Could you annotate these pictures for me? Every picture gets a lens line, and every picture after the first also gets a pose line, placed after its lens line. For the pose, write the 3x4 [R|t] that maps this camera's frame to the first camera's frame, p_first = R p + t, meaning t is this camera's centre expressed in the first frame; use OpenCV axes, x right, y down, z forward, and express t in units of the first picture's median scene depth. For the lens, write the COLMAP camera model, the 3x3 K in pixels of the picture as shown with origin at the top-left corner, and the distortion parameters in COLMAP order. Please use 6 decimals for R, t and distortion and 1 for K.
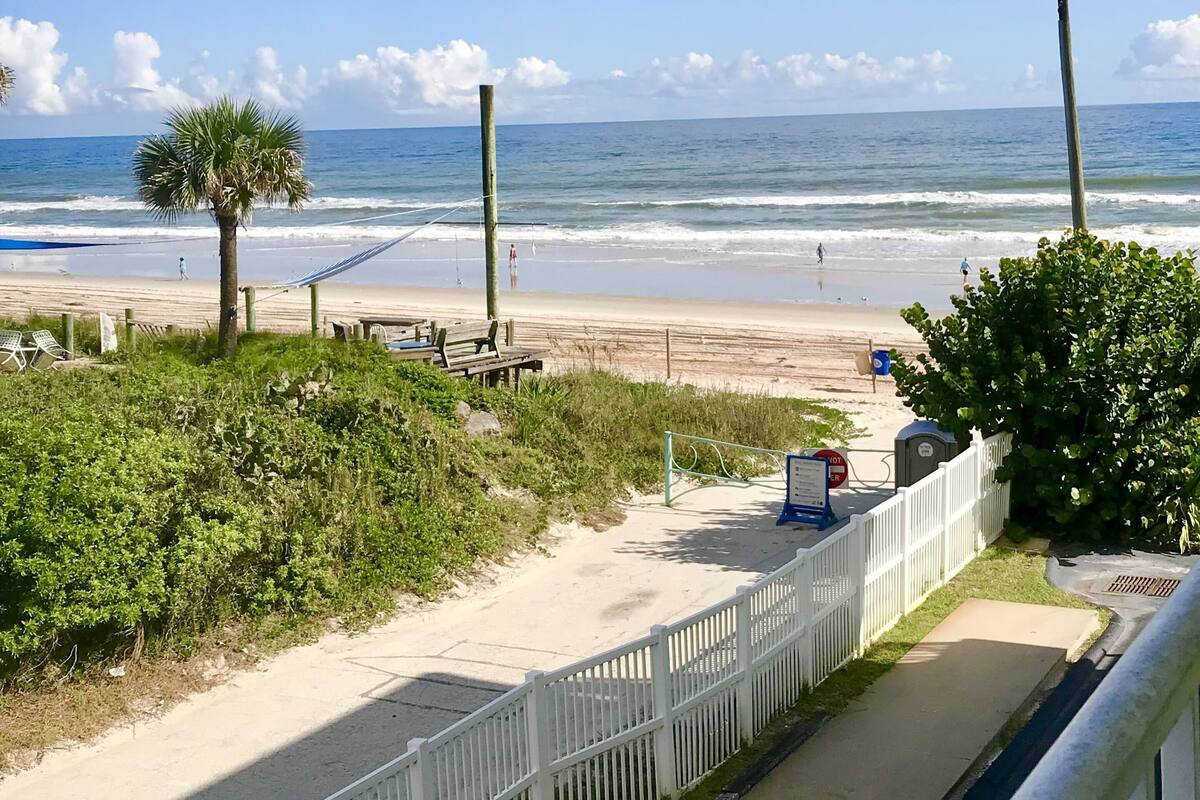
lens RADIAL K [[1750.8, 0, 600.0], [0, 1750.8, 400.0], [0, 0, 1]] dist [-0.230388, 0.041135]
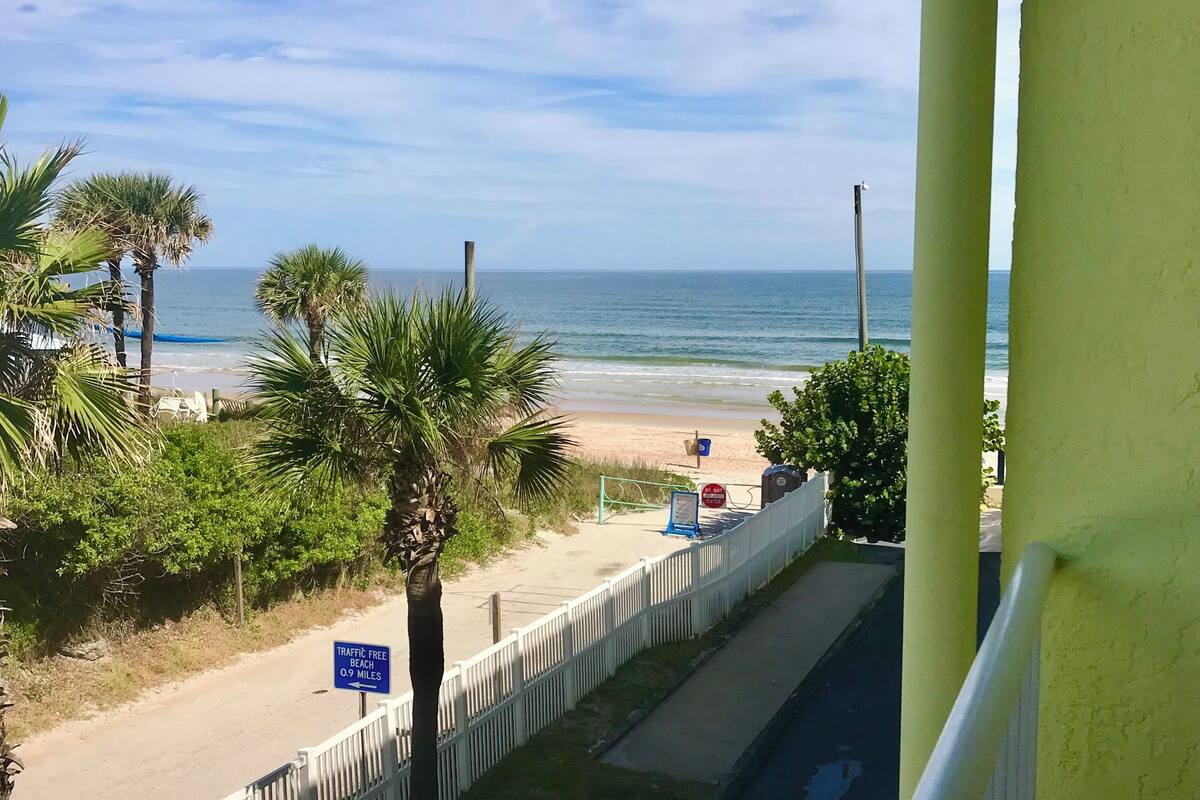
lens RADIAL K [[1750.8, 0, 600.0], [0, 1750.8, 400.0], [0, 0, 1]] dist [-0.230388, 0.041135]
pose [[0.983177, 0.027719, 0.180542, -0.282597], [-0.013364, 0.996686, -0.080246, 0.088468], [-0.182168, 0.076483, 0.980288, -0.586645]]
